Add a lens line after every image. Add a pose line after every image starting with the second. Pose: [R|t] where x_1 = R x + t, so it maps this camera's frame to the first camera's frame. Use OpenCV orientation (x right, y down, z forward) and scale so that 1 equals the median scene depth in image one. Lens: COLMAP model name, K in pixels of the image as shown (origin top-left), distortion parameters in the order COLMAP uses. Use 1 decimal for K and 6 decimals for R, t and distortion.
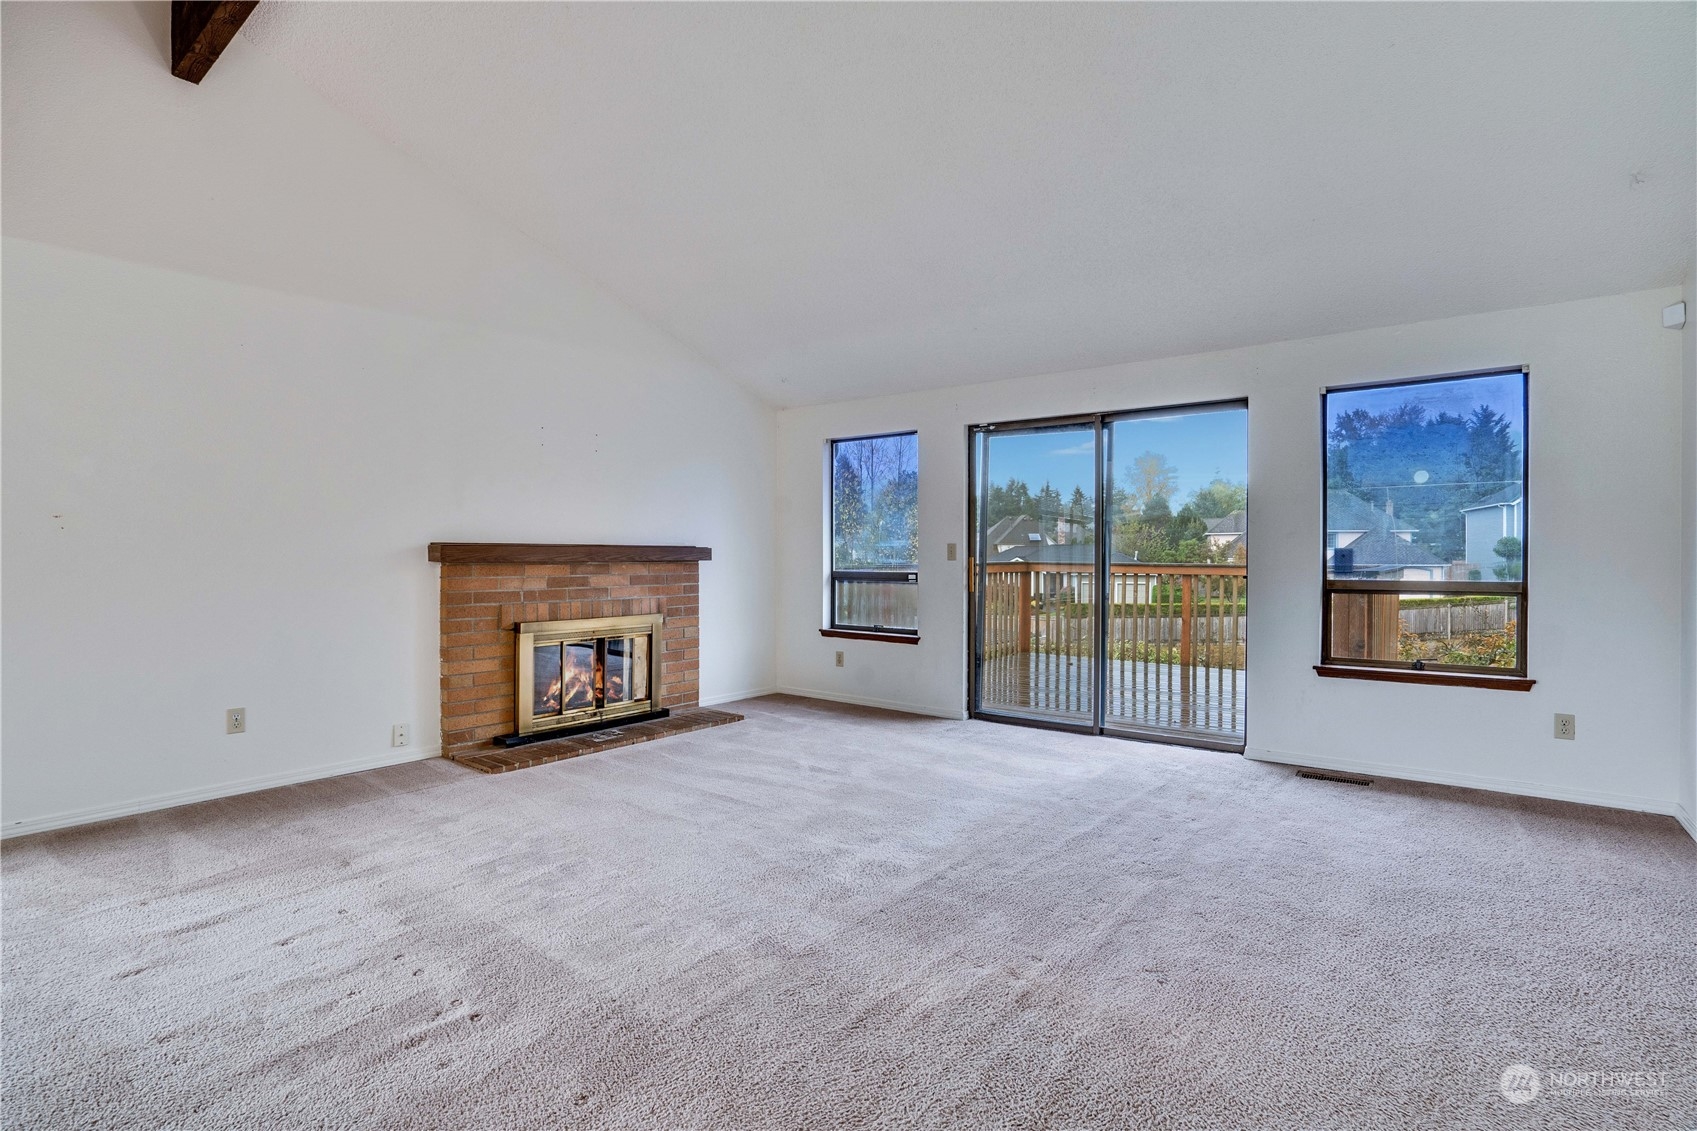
lens RADIAL K [[808.5, 0, 835.3], [0, 808.5, 561.2], [0, 0, 1]] dist [-0.031902, 0.008837]
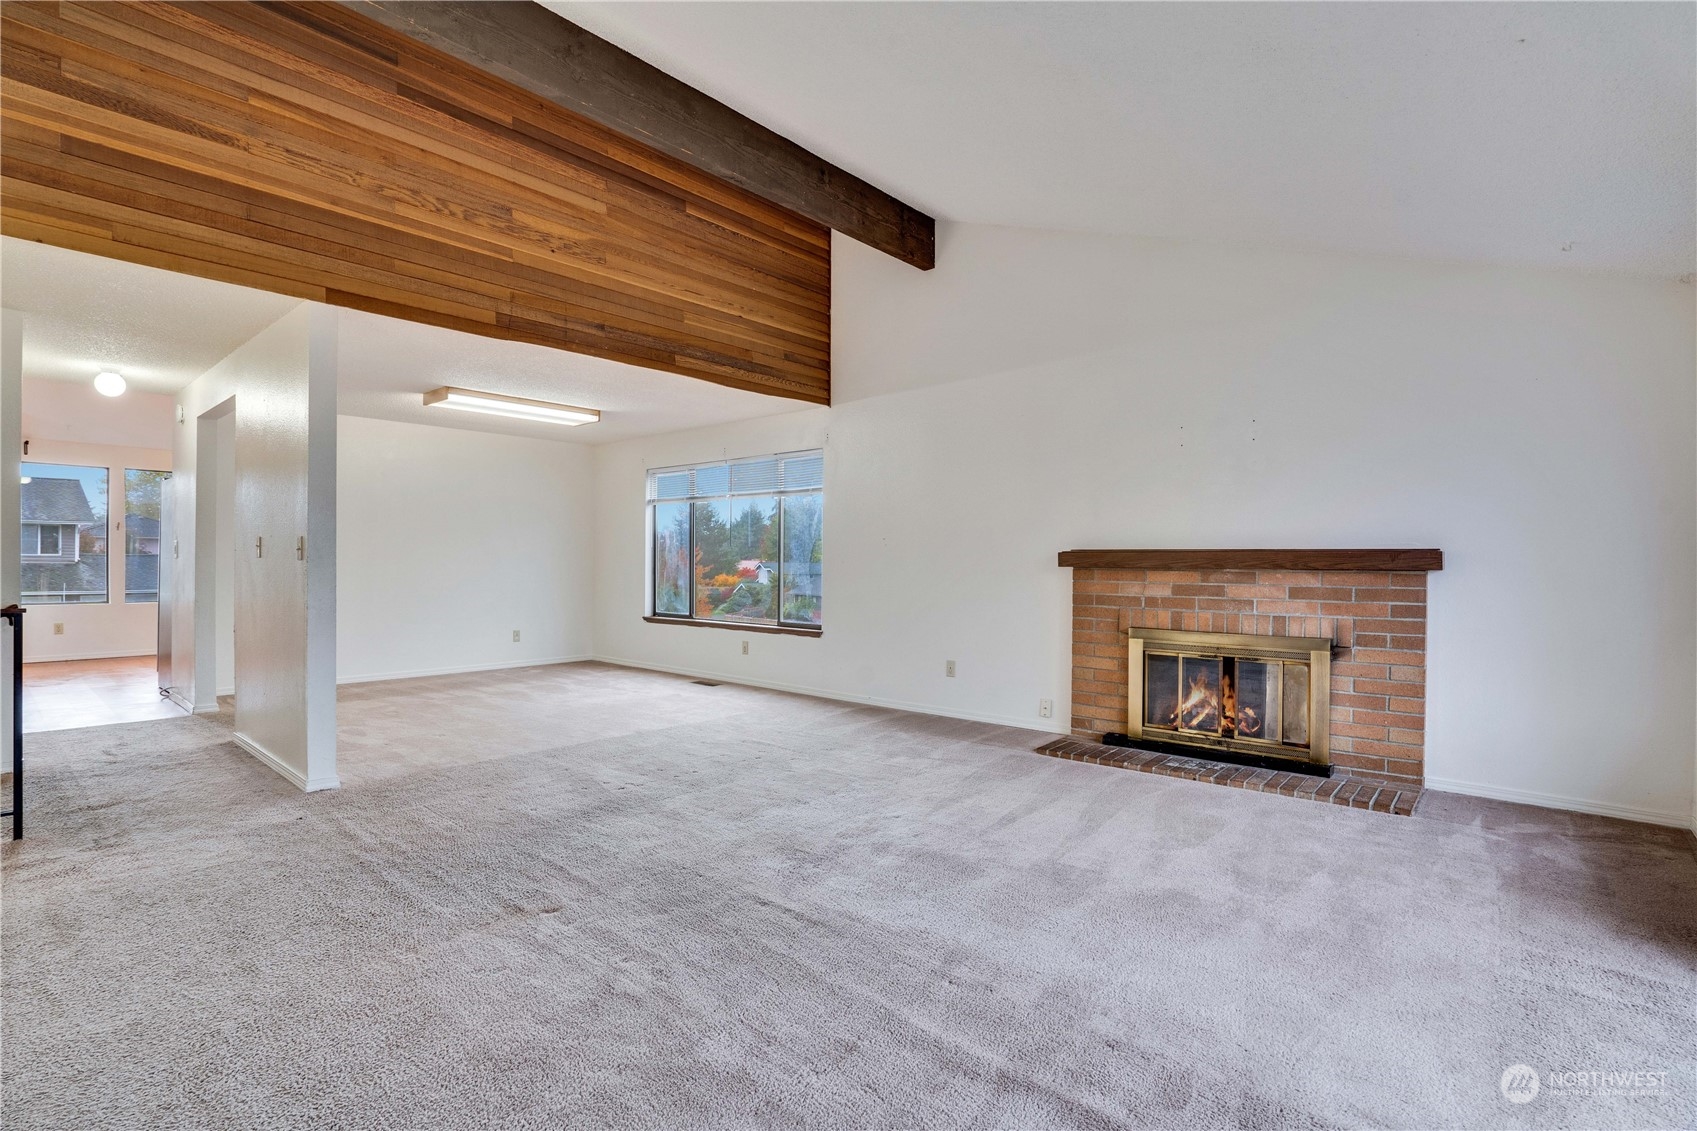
lens RADIAL K [[808.5, 0, 843.8], [0, 808.5, 571.6], [0, 0, 1]] dist [-0.031902, 0.008837]
pose [[-0.049975, 0.011849, -0.998680, 0.625437], [-0.009716, 0.999877, 0.012349, -0.003041], [0.998703, 0.010320, -0.049854, 0.671676]]
